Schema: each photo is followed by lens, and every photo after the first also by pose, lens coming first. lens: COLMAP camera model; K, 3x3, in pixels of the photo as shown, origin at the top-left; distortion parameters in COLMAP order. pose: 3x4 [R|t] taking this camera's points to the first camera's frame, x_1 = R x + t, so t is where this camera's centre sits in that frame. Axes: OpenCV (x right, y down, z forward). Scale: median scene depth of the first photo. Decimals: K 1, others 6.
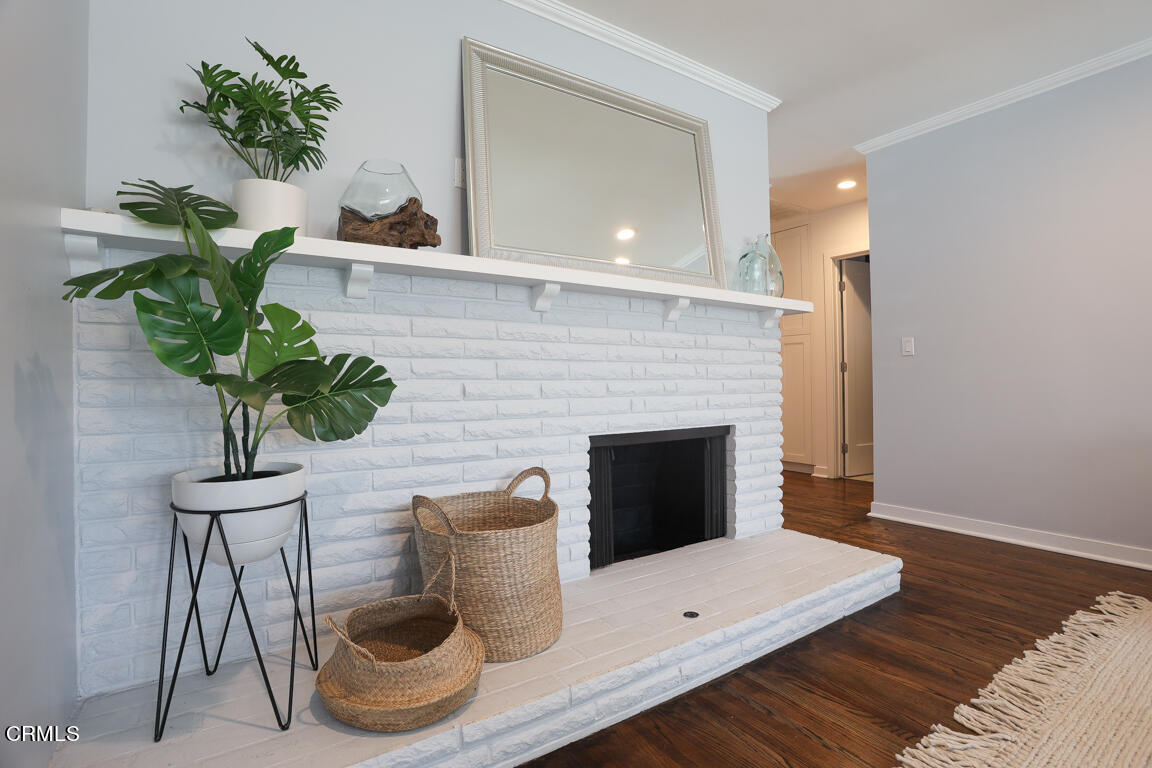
lens RADIAL K [[550.0, 0, 577.7], [0, 550.0, 378.1], [0, 0, 1]] dist [-0.024853, 0.010900]
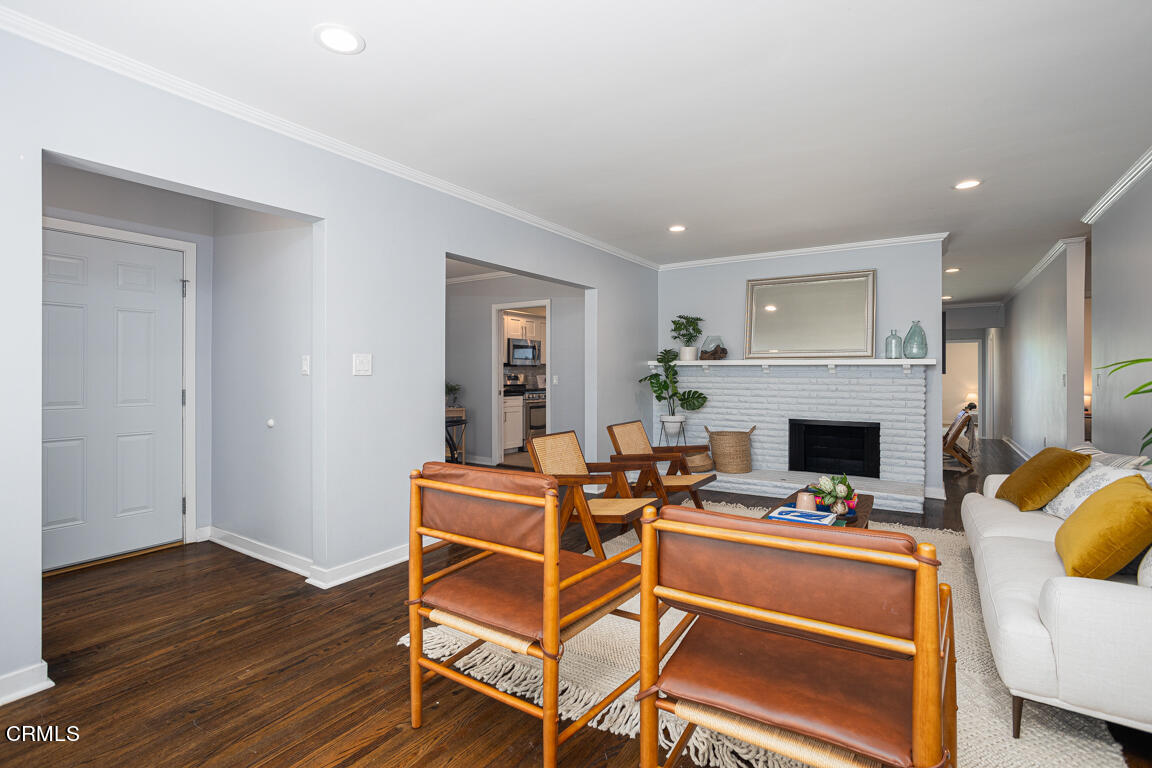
lens RADIAL K [[550.0, 0, 575.1], [0, 550.0, 378.4], [0, 0, 1]] dist [-0.024853, 0.010900]
pose [[0.379531, 0.019097, -0.924982, 2.336674], [0.002620, 0.999761, 0.021716, -0.169216], [0.925175, -0.010666, 0.379390, -1.073948]]
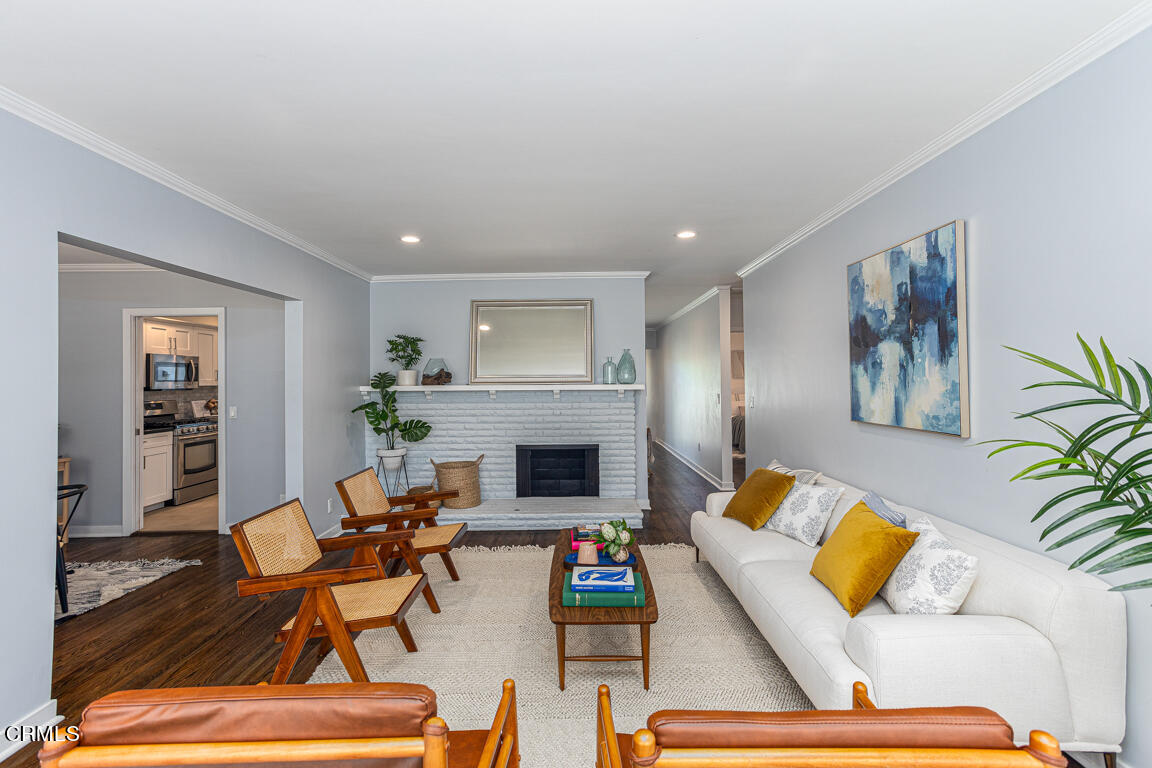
lens RADIAL K [[550.0, 0, 574.6], [0, 550.0, 377.7], [0, 0, 1]] dist [-0.024853, 0.010900]
pose [[0.822443, -0.000163, -0.568848, 1.949311], [0.006494, 0.999937, 0.009103, -0.264341], [0.568811, -0.011181, 0.822392, -1.098557]]
